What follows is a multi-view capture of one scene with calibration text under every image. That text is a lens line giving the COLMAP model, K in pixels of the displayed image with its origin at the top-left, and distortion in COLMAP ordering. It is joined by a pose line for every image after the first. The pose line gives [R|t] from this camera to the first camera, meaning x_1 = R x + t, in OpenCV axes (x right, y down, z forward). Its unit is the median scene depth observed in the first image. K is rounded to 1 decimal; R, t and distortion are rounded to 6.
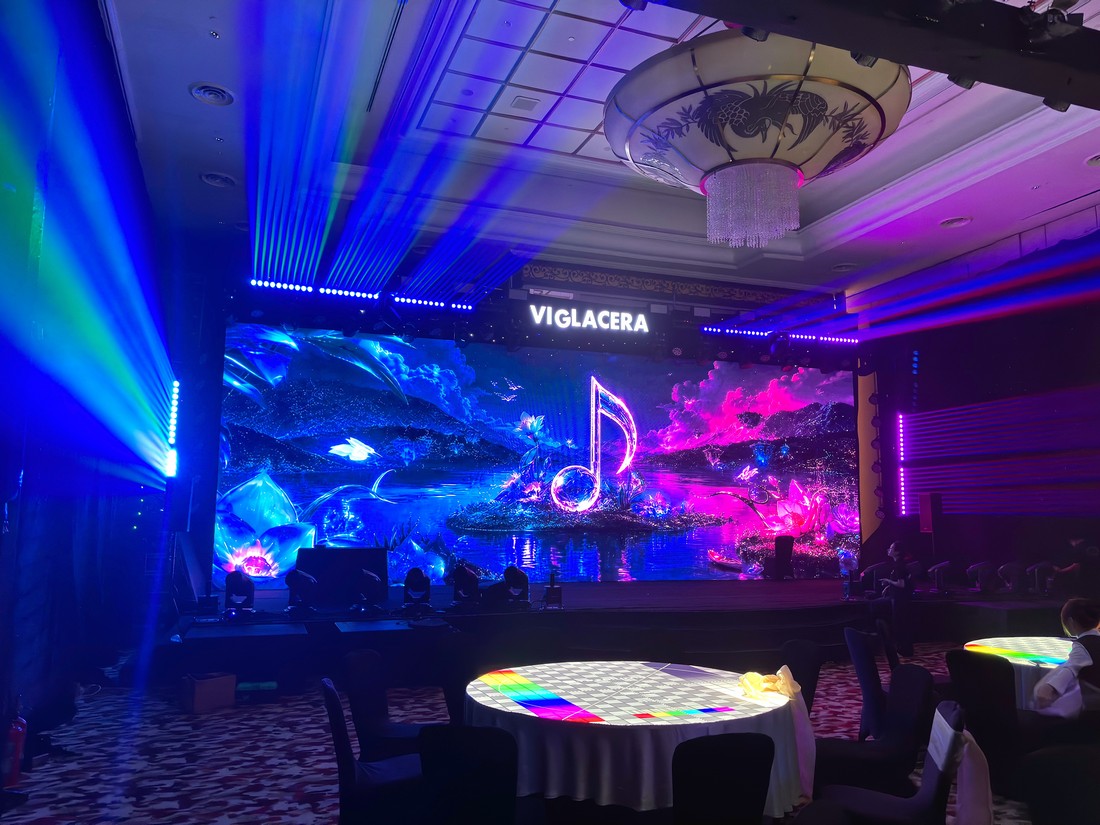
lens RADIAL K [[826.1, 0, 536.7], [0, 826.1, 405.9], [0, 0, 1]] dist [0.045971, -0.045698]
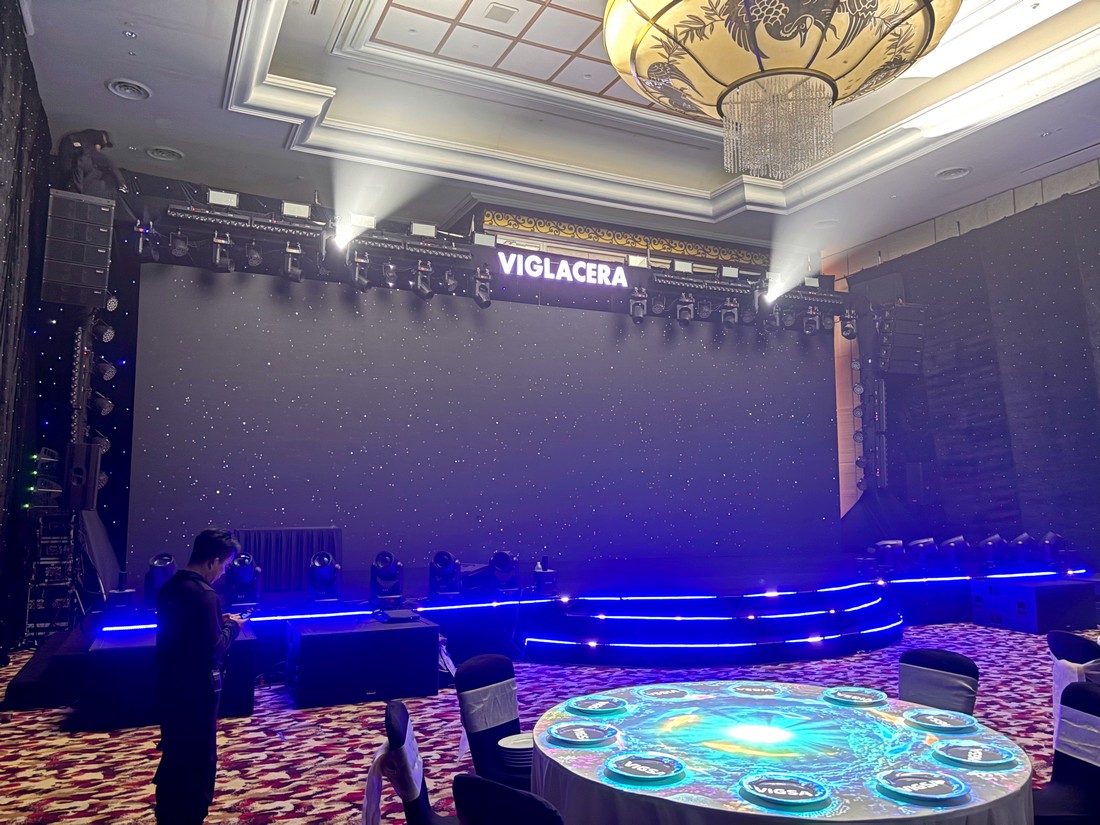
lens RADIAL K [[826.1, 0, 534.3], [0, 826.1, 416.2], [0, 0, 1]] dist [0.045971, -0.045698]
pose [[0.996805, 0.004647, 0.079734, -0.039385], [-0.008204, 0.998983, 0.044347, 0.013286], [-0.079447, -0.044859, 0.995829, 0.103674]]
